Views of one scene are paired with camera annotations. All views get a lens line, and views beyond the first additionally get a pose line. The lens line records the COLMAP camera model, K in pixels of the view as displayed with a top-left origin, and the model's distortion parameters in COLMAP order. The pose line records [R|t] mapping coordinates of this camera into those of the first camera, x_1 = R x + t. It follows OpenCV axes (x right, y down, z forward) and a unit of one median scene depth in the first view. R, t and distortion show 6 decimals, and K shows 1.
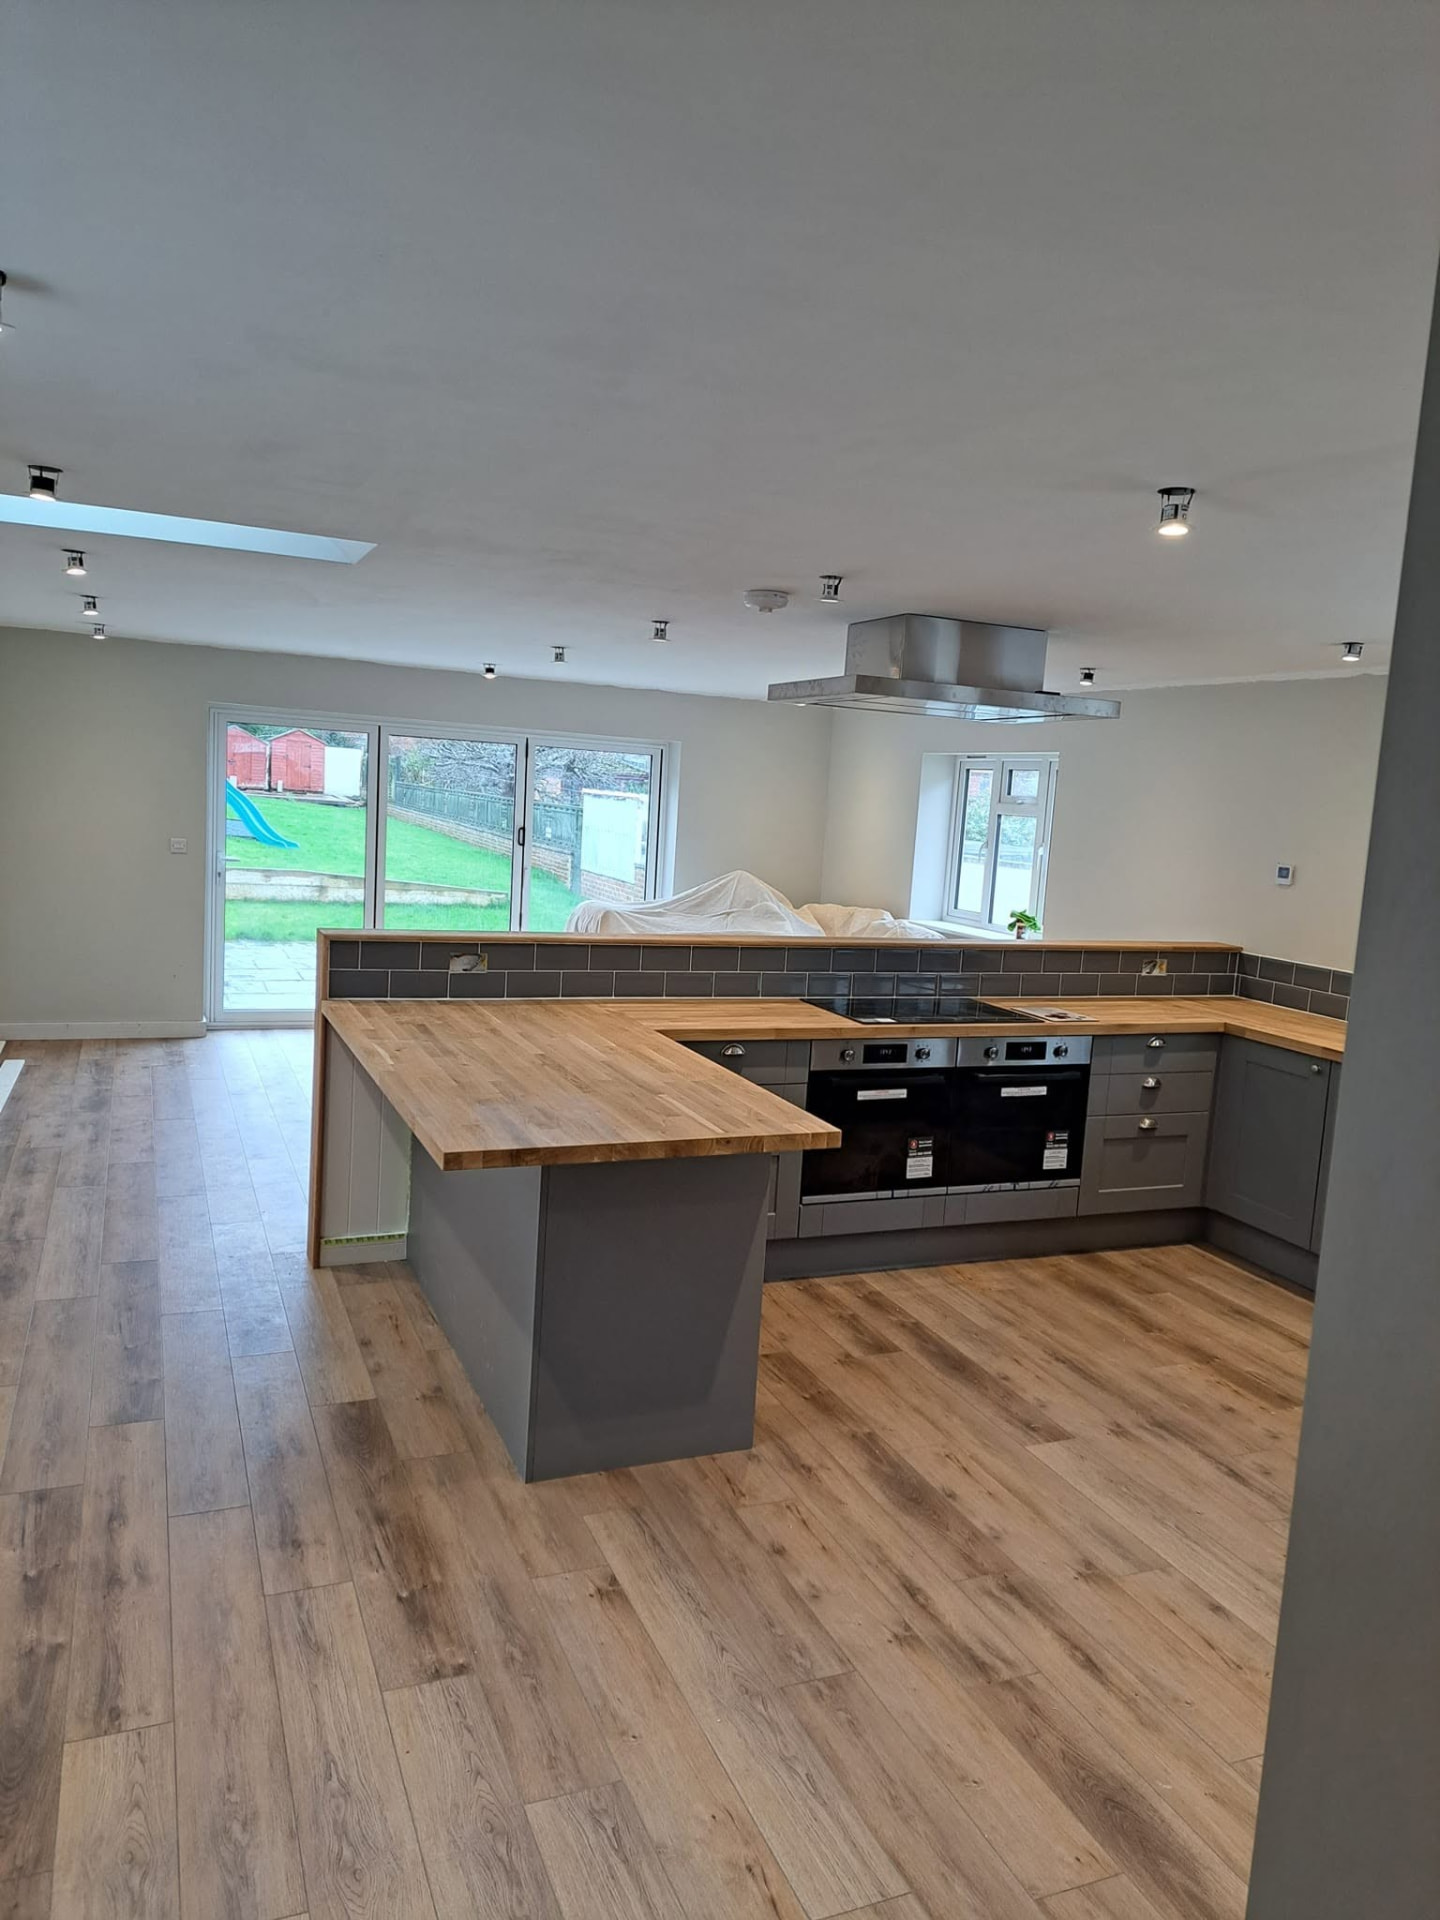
lens RADIAL K [[1387.8, 0, 720.0], [0, 1387.8, 960.0], [0, 0, 1]] dist [0.038648, -0.006702]
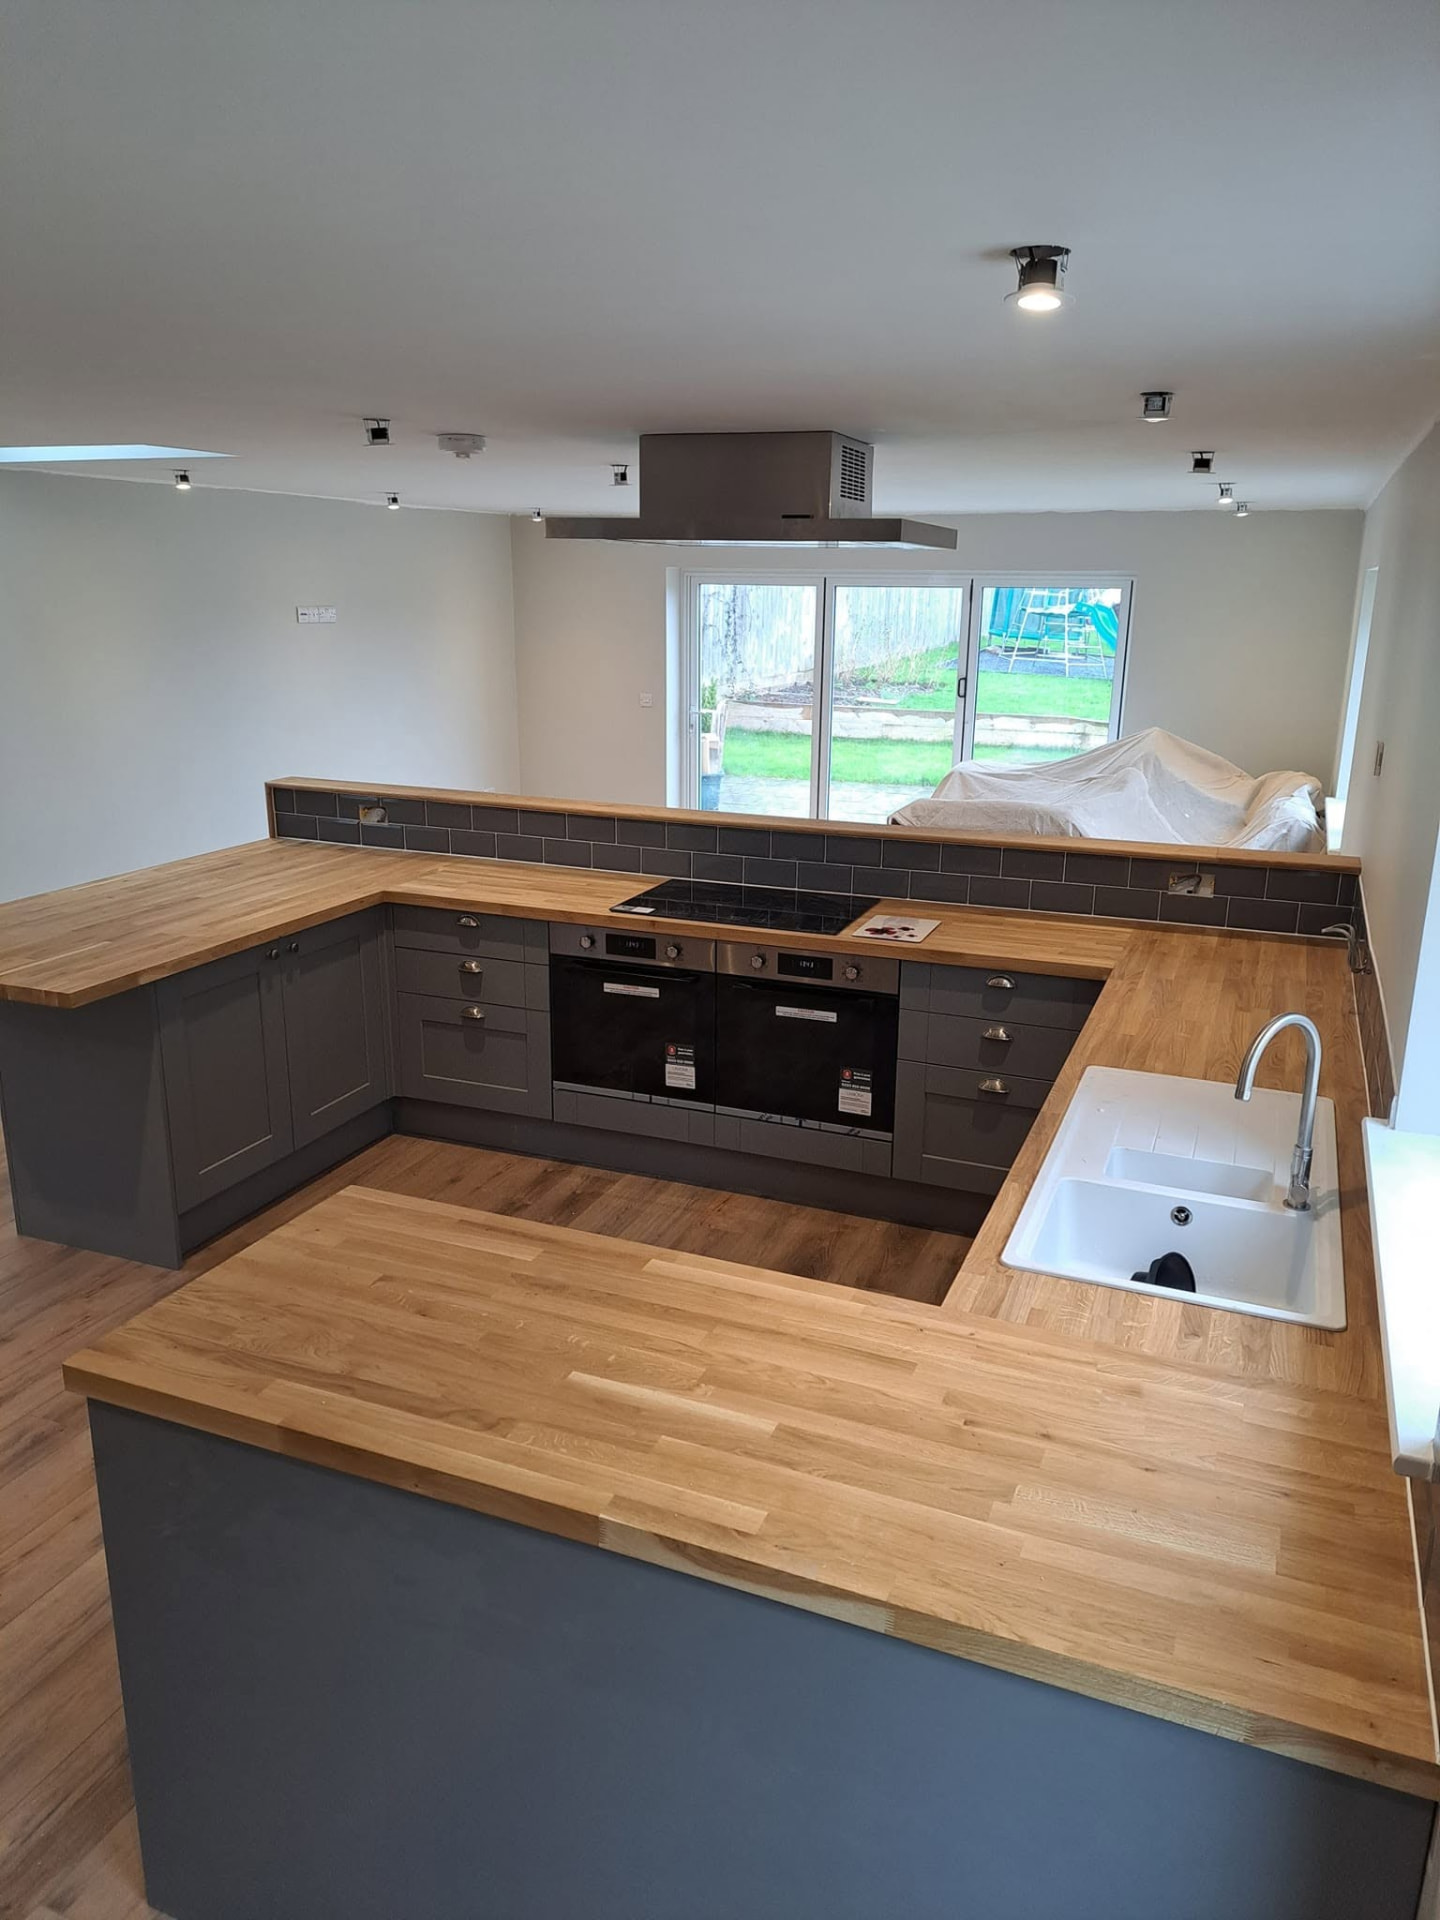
lens RADIAL K [[1386.2, 0, 720.0], [0, 1386.2, 960.0], [0, 0, 1]] dist [0.166237, -0.001523]
pose [[0.711663, 0.134889, -0.689449, 0.750216], [-0.056673, 0.989218, 0.135039, -0.047854], [0.700231, -0.057029, 0.711635, 0.366107]]
